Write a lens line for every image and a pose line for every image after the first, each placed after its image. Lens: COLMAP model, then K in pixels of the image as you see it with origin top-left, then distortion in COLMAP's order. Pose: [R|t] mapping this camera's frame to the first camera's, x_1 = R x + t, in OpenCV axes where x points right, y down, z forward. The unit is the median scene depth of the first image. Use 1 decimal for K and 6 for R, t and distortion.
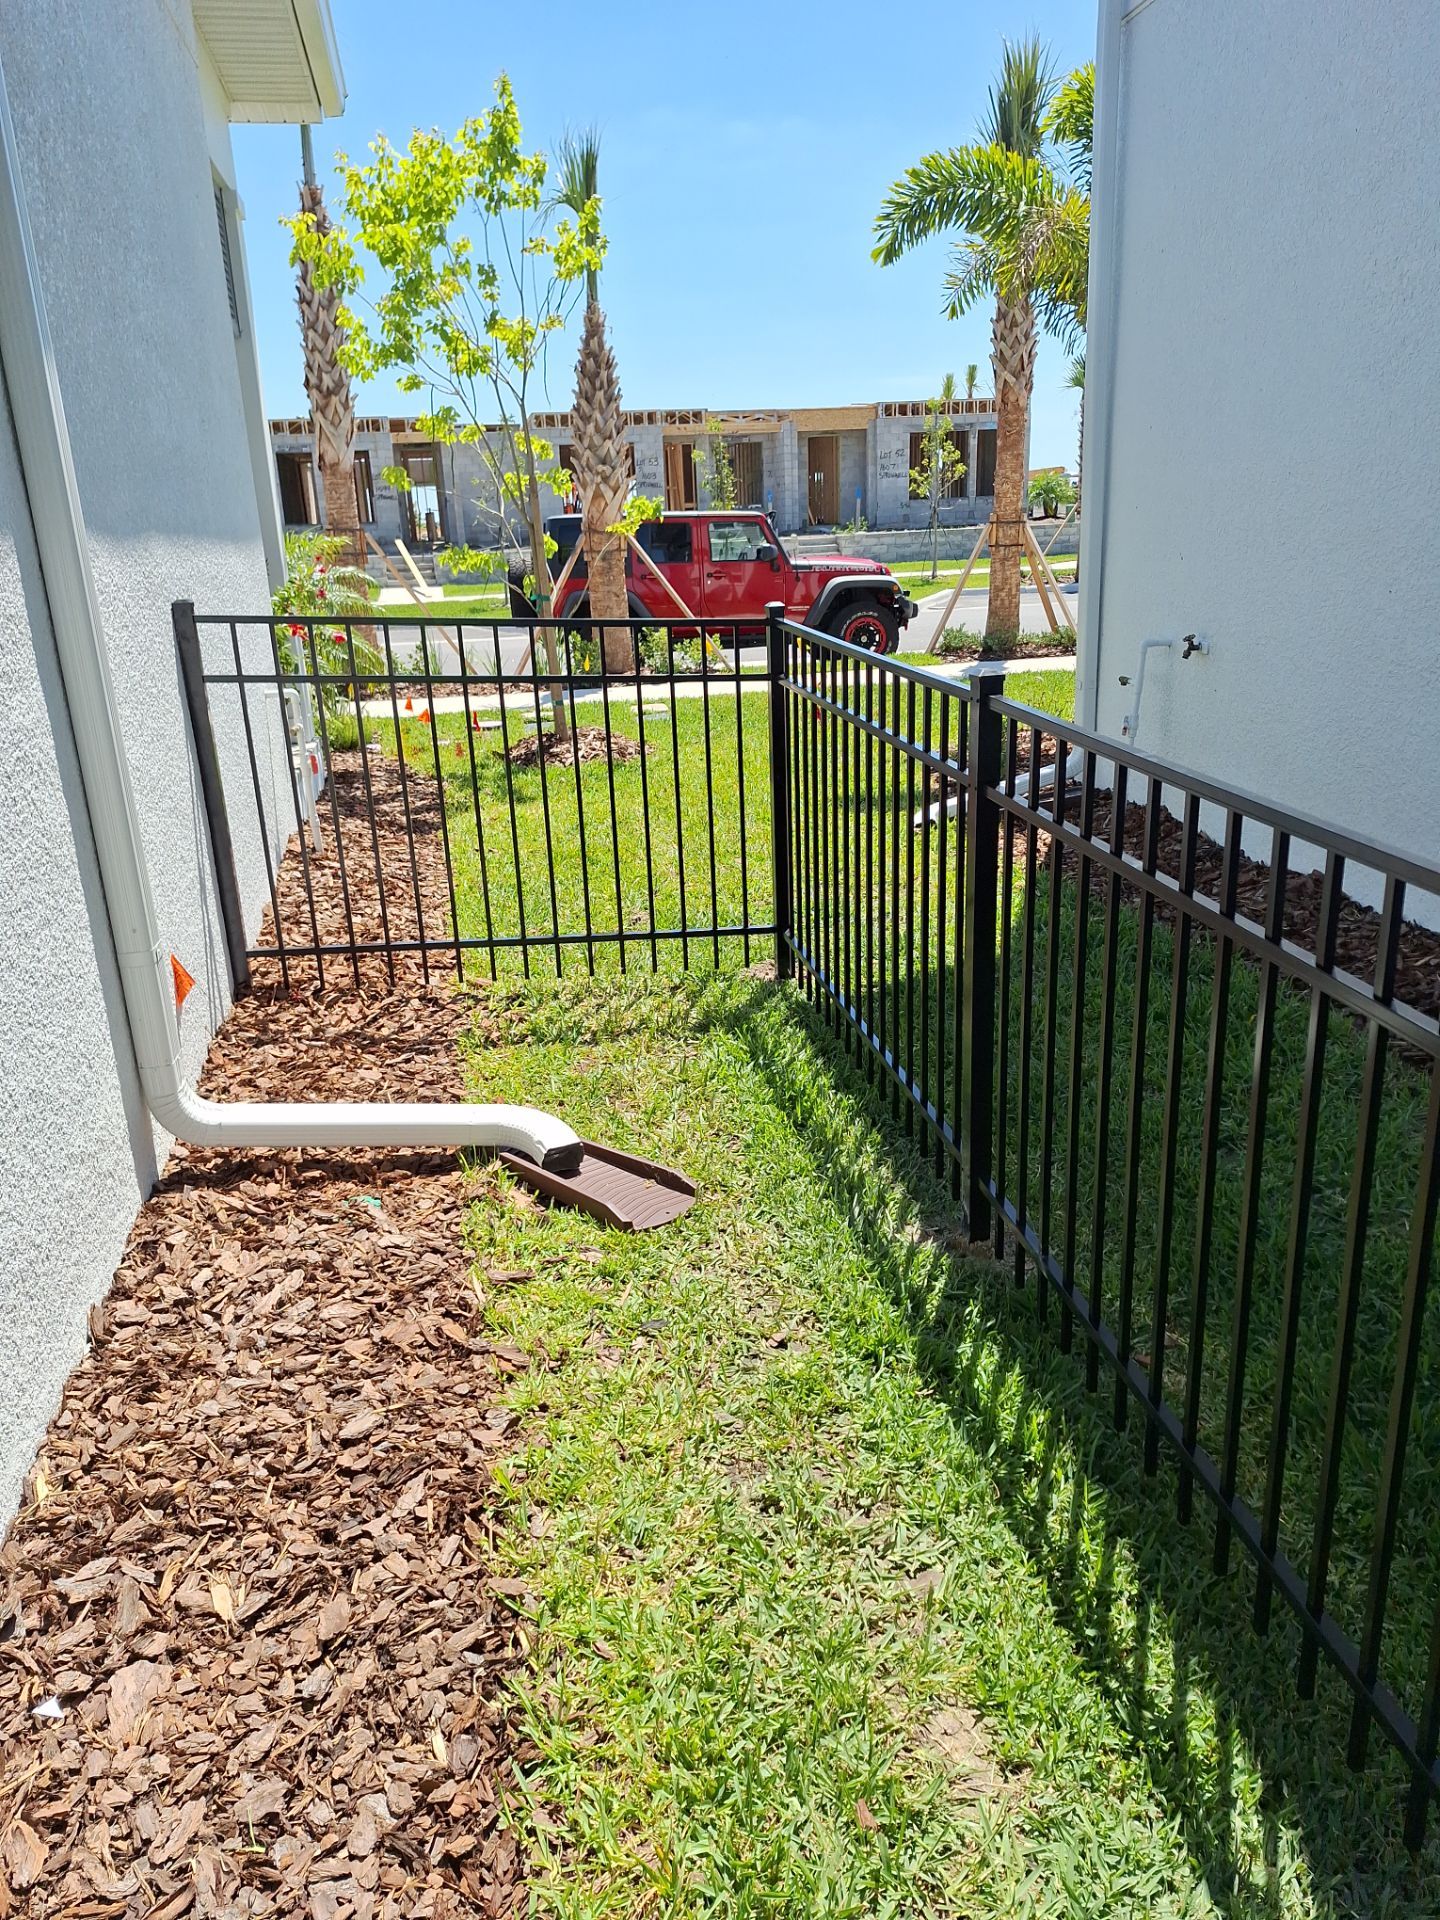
lens RADIAL K [[1319.9, 0, 708.1], [0, 1319.9, 924.8], [0, 0, 1]] dist [0.090627, -0.136272]
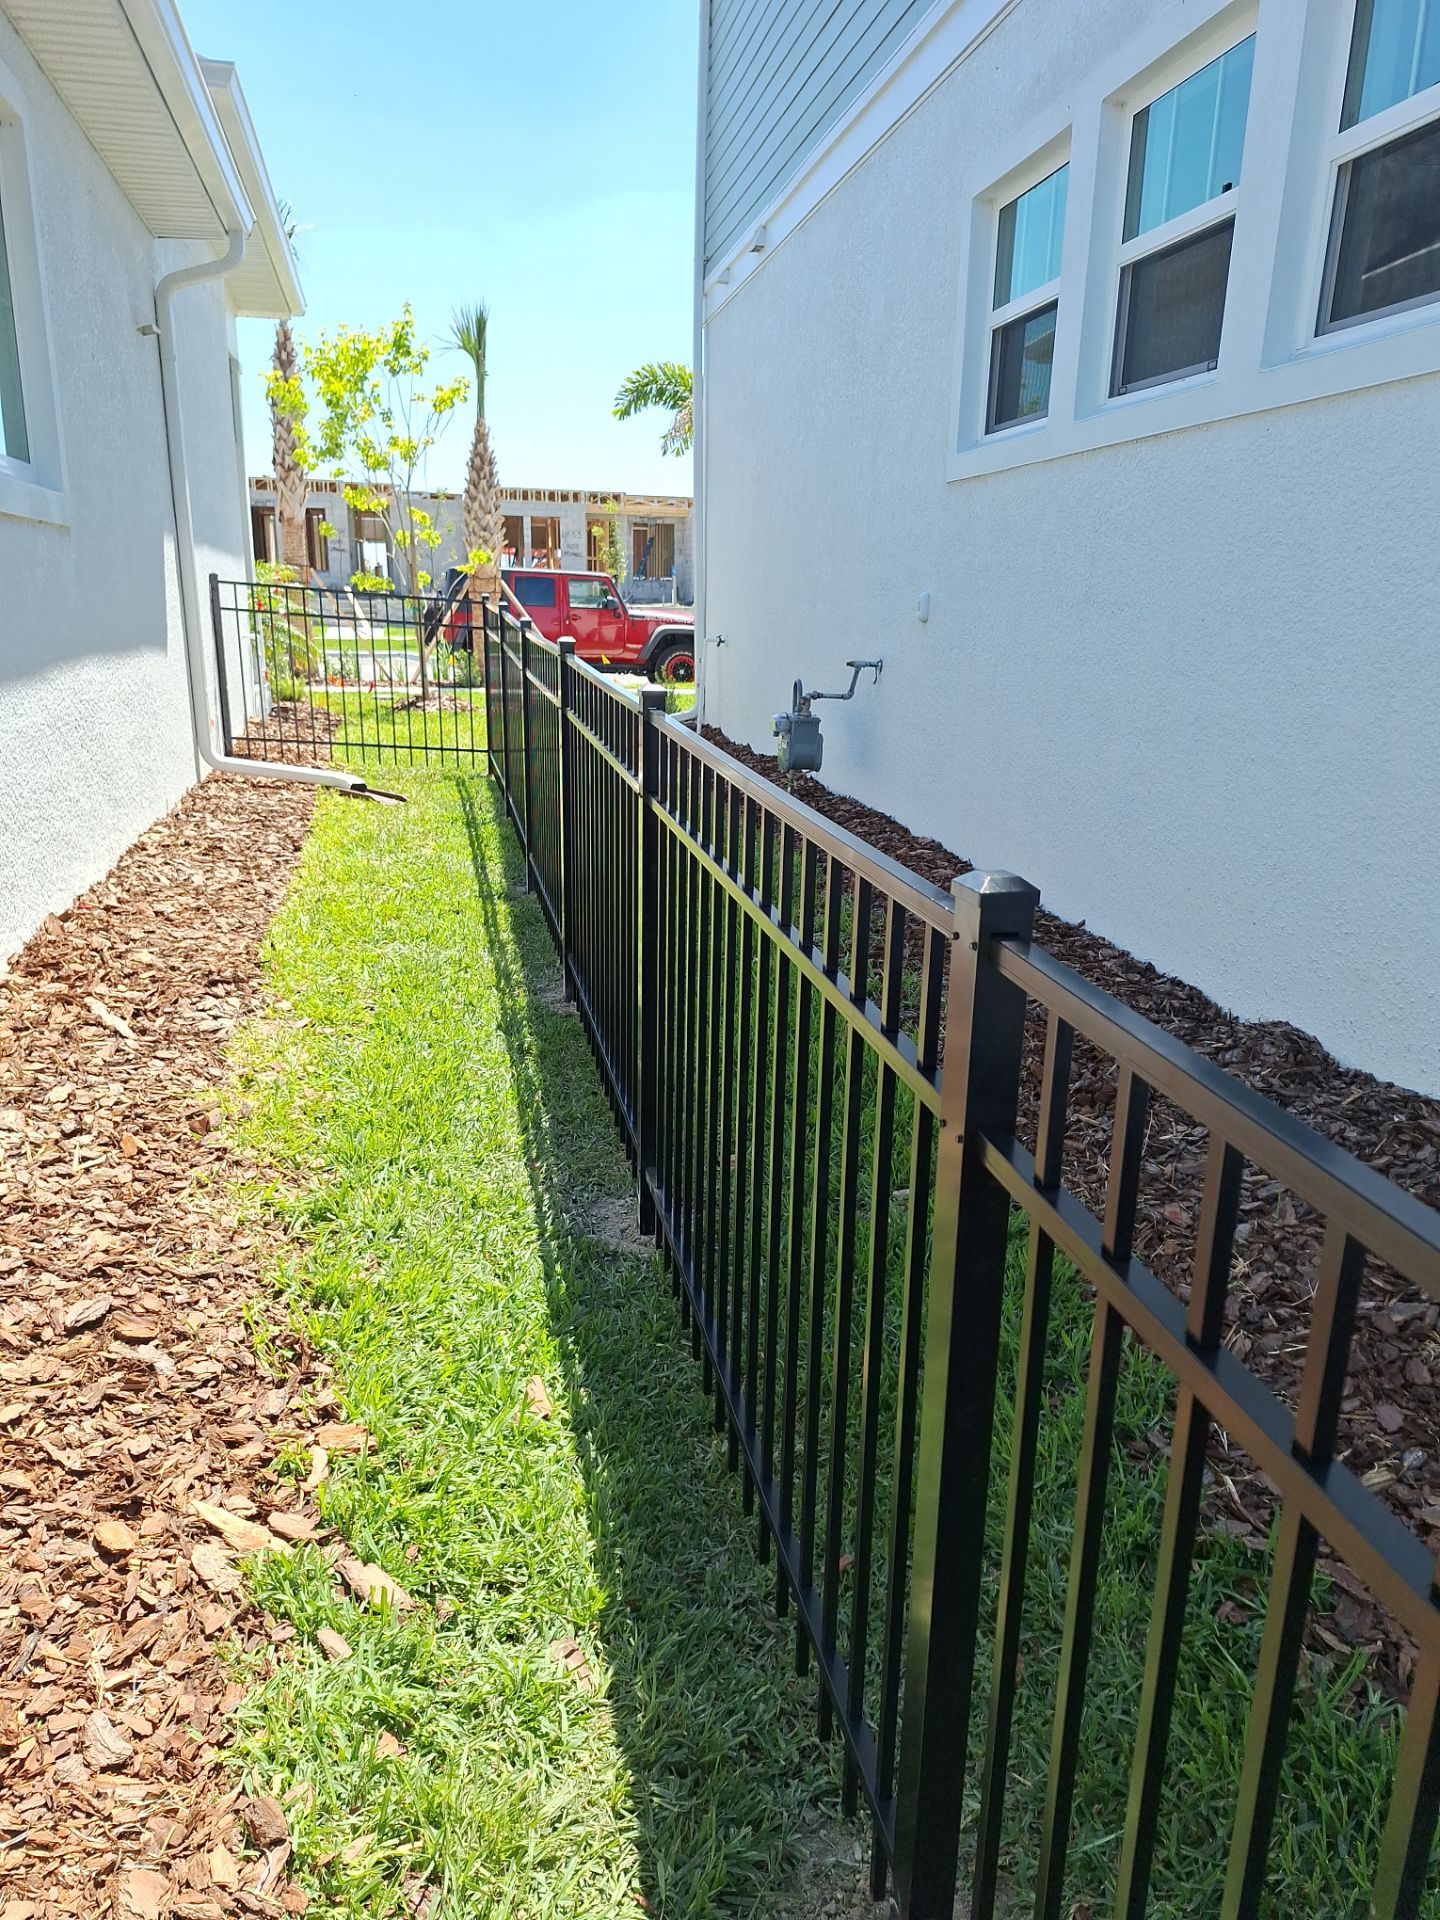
lens RADIAL K [[1343.8, 0, 720.0], [0, 1343.8, 960.0], [0, 0, 1]] dist [0.093718, -0.103137]
pose [[0.997866, 0.047808, 0.044474, 0.130662], [-0.046215, 0.998276, -0.036175, 0.151363], [-0.046127, 0.034043, 0.998355, -0.441348]]
